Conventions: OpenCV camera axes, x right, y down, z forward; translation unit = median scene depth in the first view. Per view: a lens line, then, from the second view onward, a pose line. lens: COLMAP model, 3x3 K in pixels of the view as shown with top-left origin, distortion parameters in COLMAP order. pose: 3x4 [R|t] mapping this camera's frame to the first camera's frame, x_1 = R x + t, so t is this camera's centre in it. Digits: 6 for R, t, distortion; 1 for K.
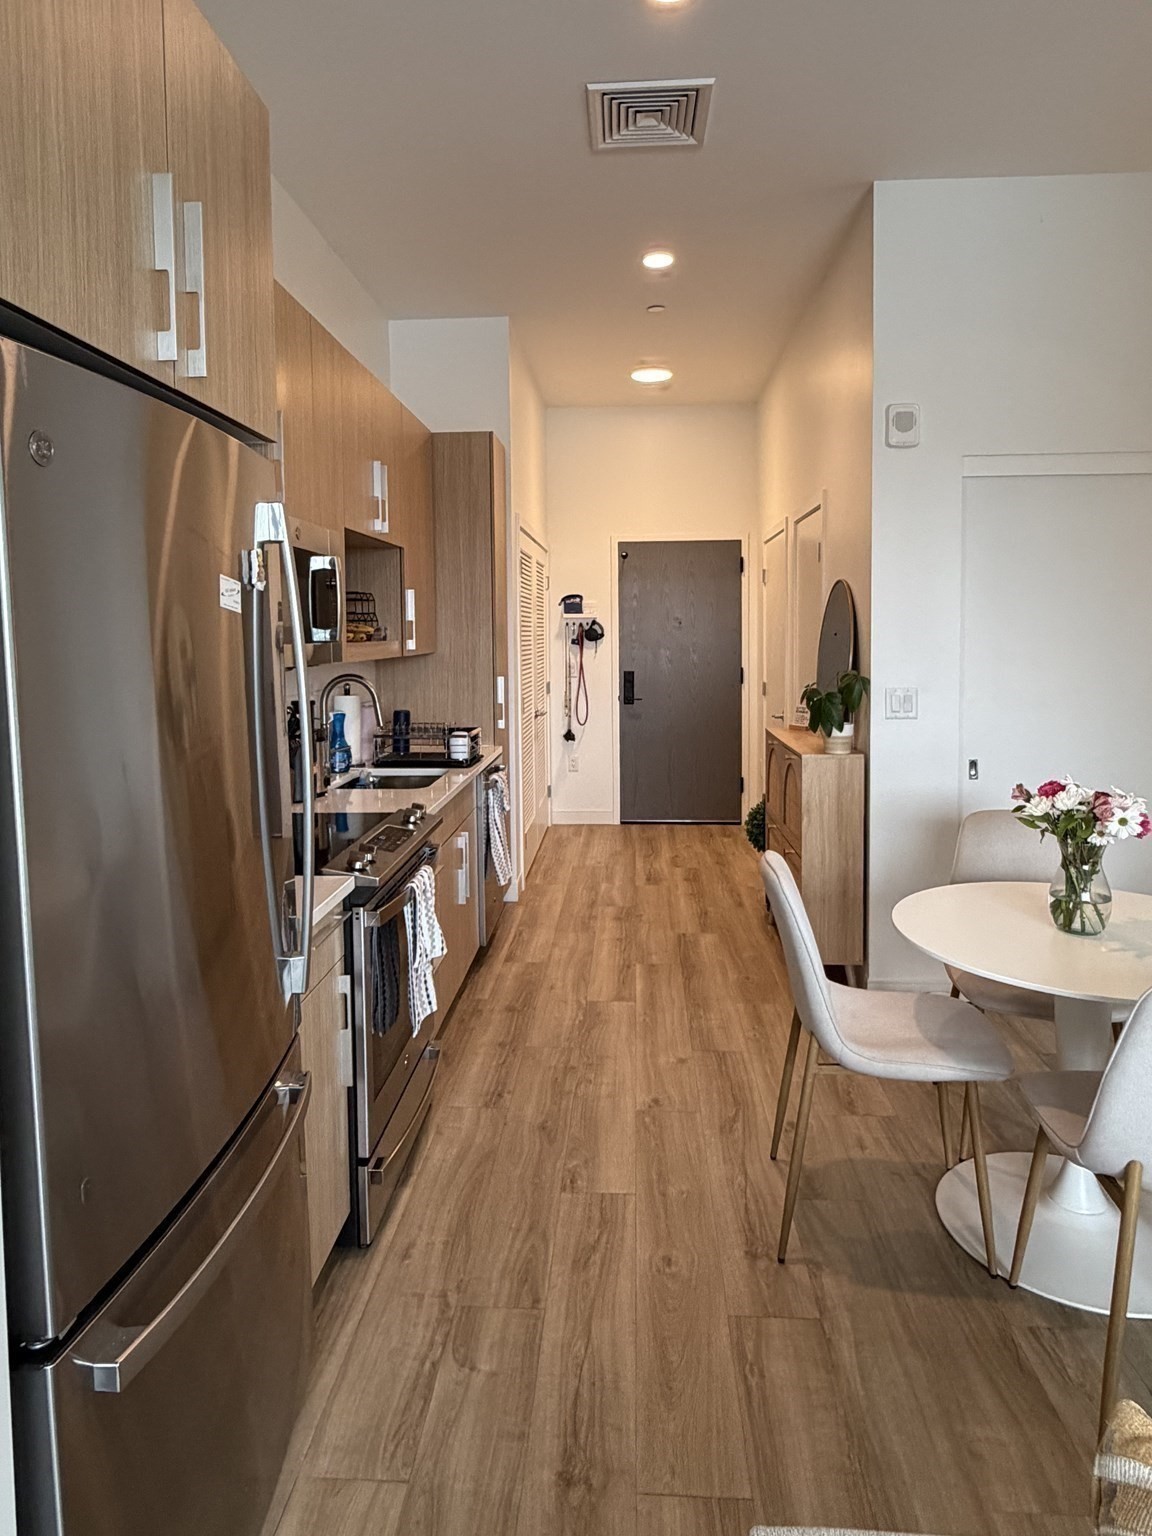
lens RADIAL K [[969.2, 0, 570.2], [0, 969.2, 687.3], [0, 0, 1]] dist [-0.000075, 0.000993]
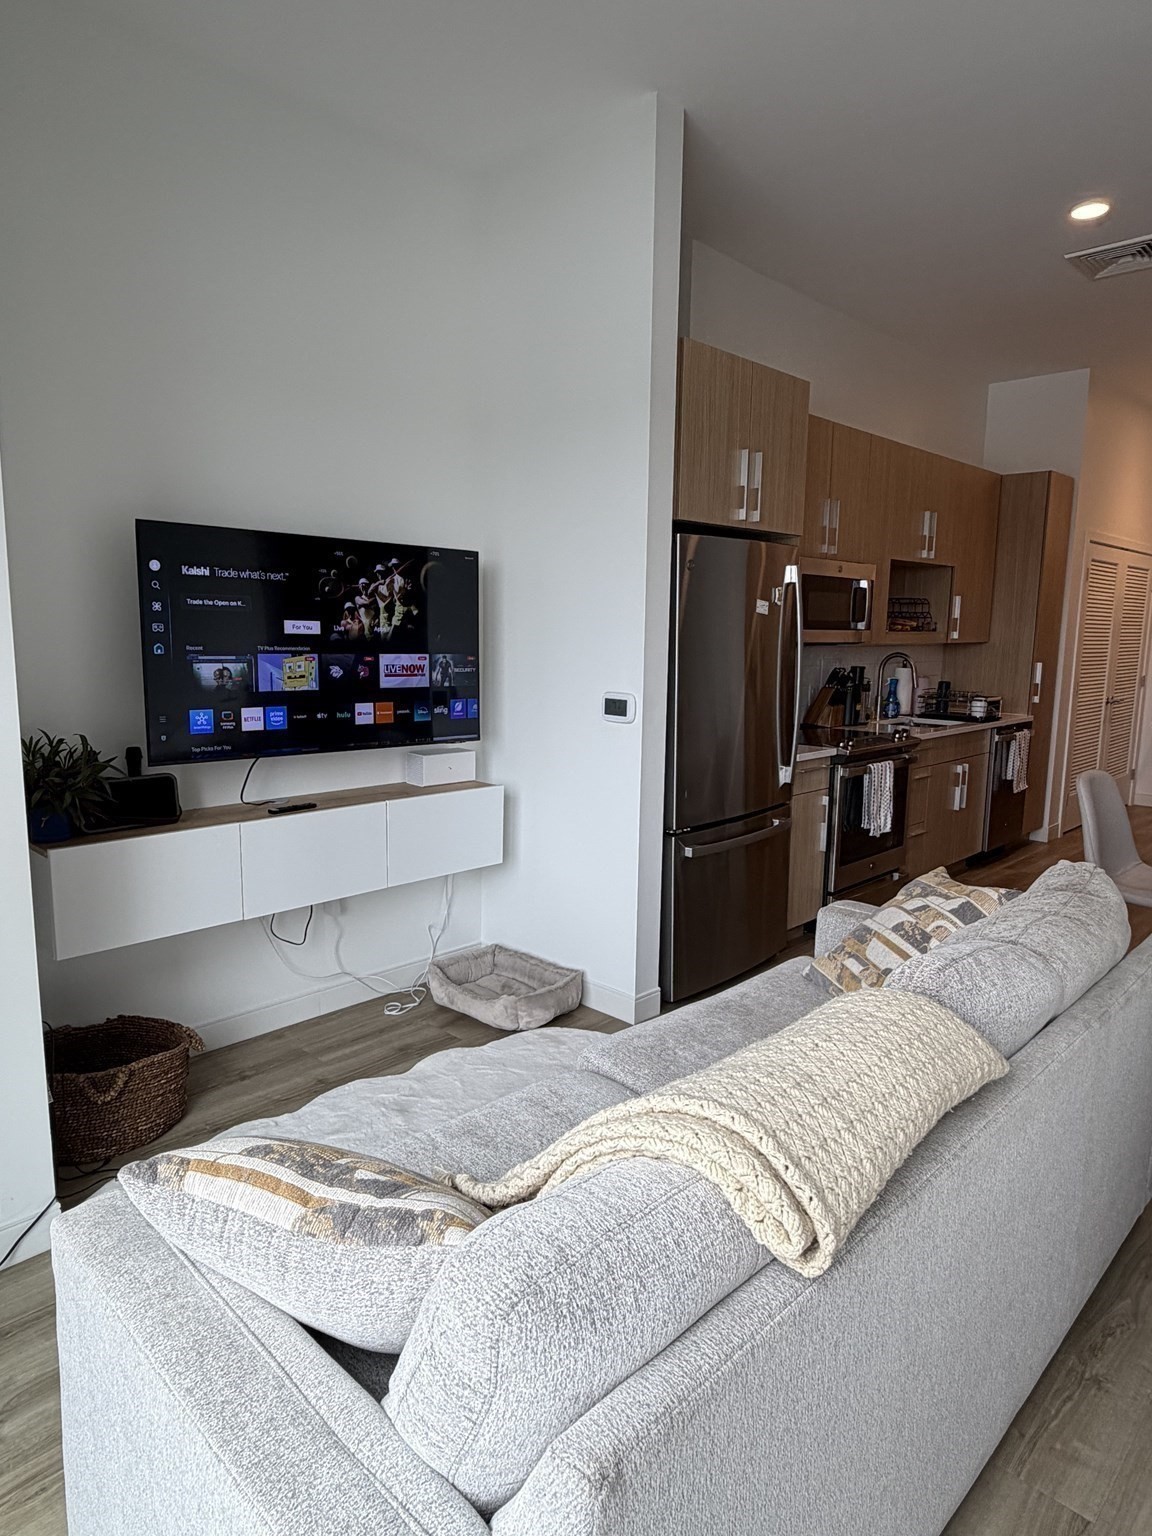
lens RADIAL K [[958.8, 0, 574.5], [0, 958.8, 770.5], [0, 0, 1]] dist [0.001252, 0.002121]
pose [[0.762428, 0.119312, -0.635978, 0.462958], [-0.059073, 0.991583, 0.115207, 0.034036], [0.644371, -0.050268, 0.763059, -0.628333]]
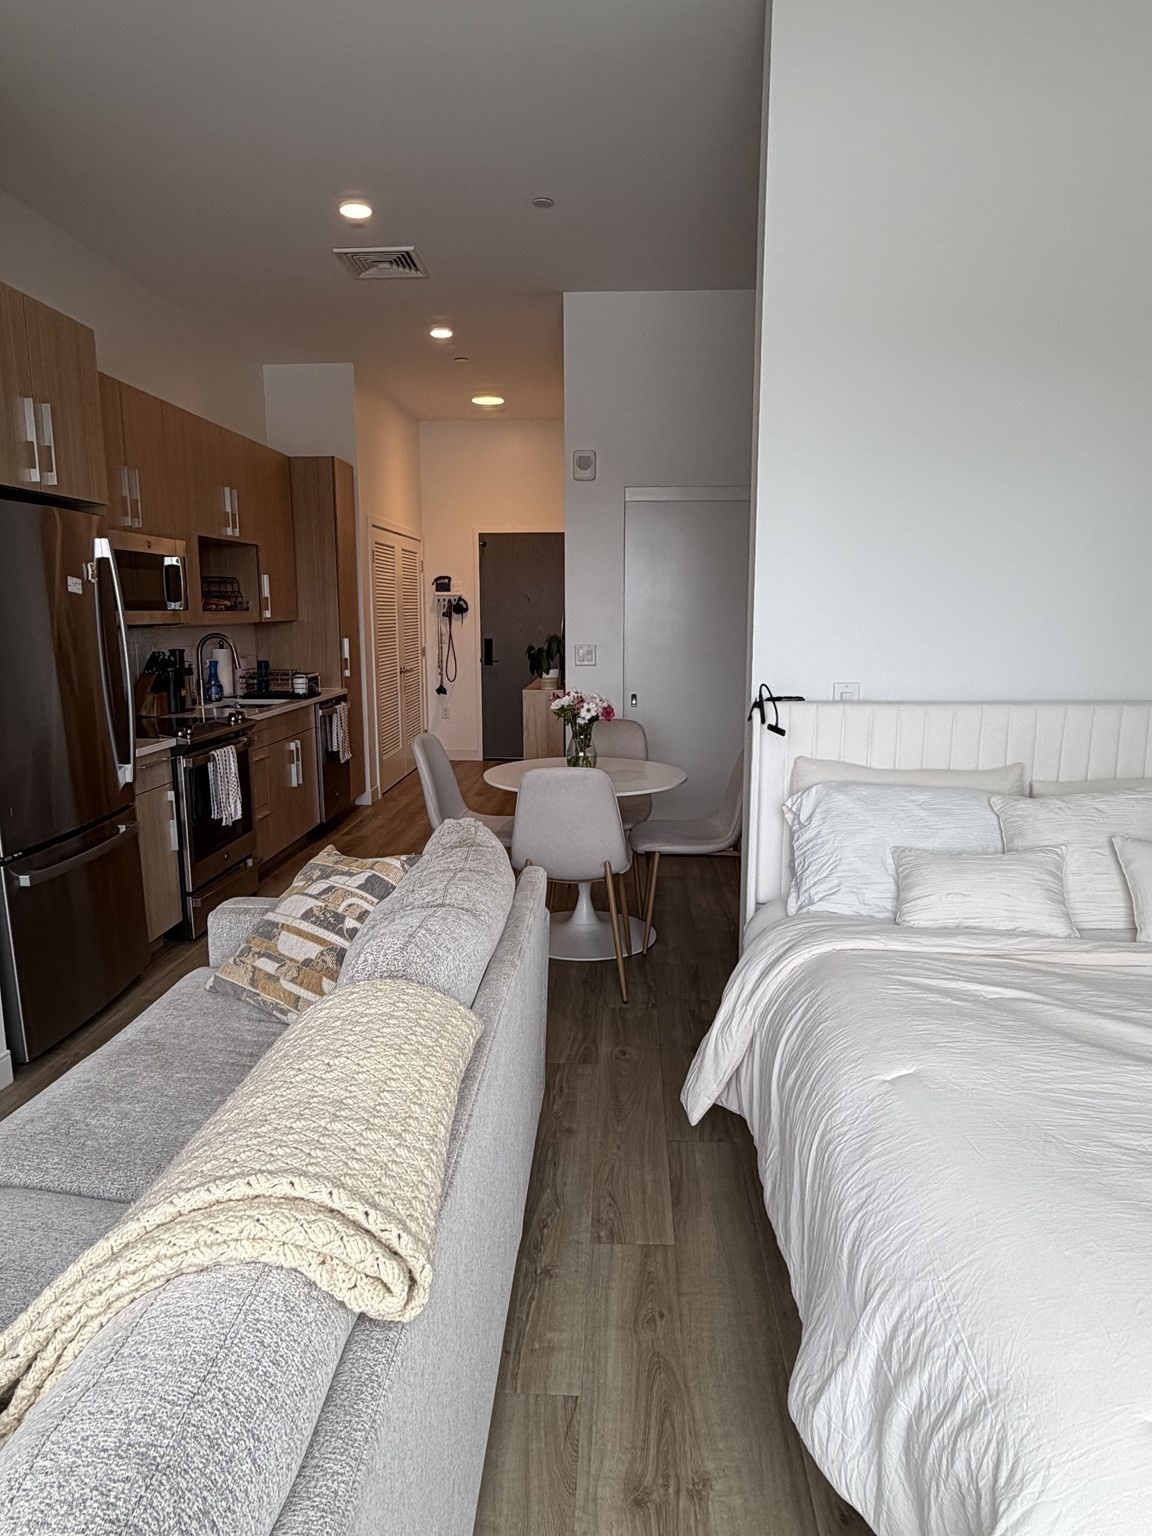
lens RADIAL K [[958.8, 0, 570.4], [0, 958.8, 770.4], [0, 0, 1]] dist [0.001252, 0.002121]
pose [[0.999942, 0.005459, 0.009298, 0.379528], [-0.006453, 0.993854, 0.110512, 0.036762], [-0.008637, -0.110566, 0.993831, -0.610893]]
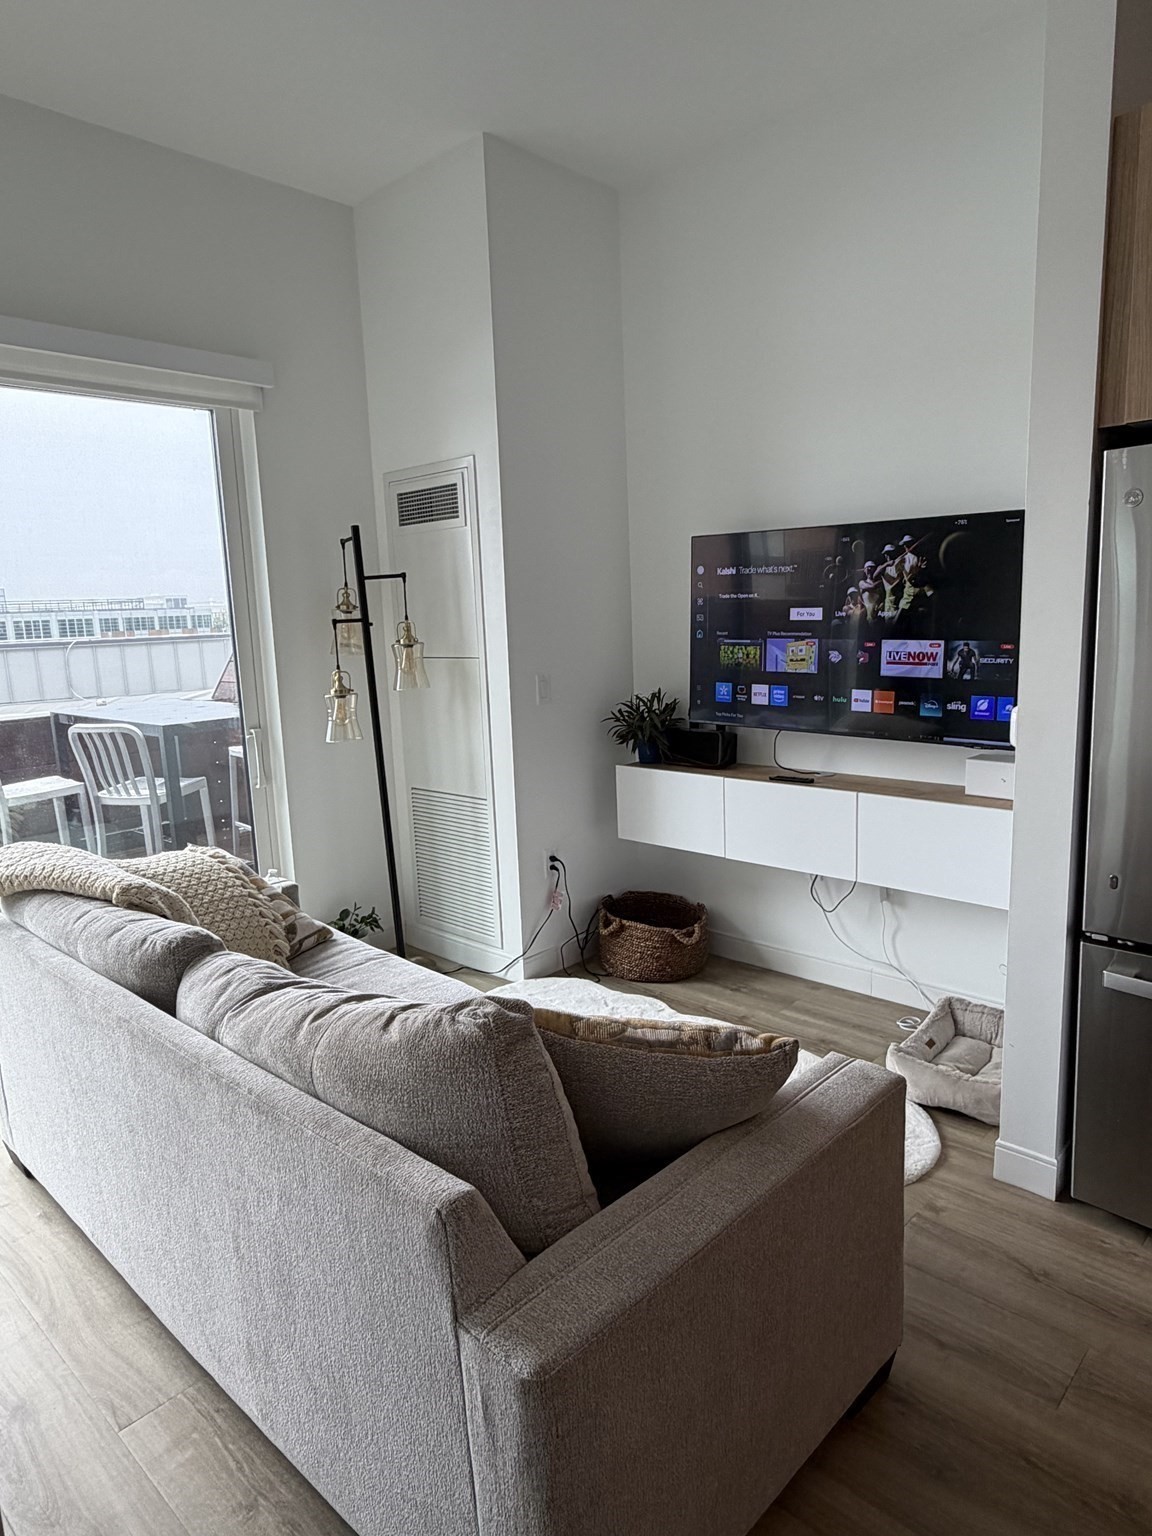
lens RADIAL K [[958.8, 0, 580.0], [0, 958.8, 768.2], [0, 0, 1]] dist [0.001252, 0.002121]
pose [[-0.633543, 0.163695, -0.756192, 0.597341], [0.000247, 0.977405, 0.211374, -0.042669], [0.773707, 0.133728, -0.619269, 0.484779]]
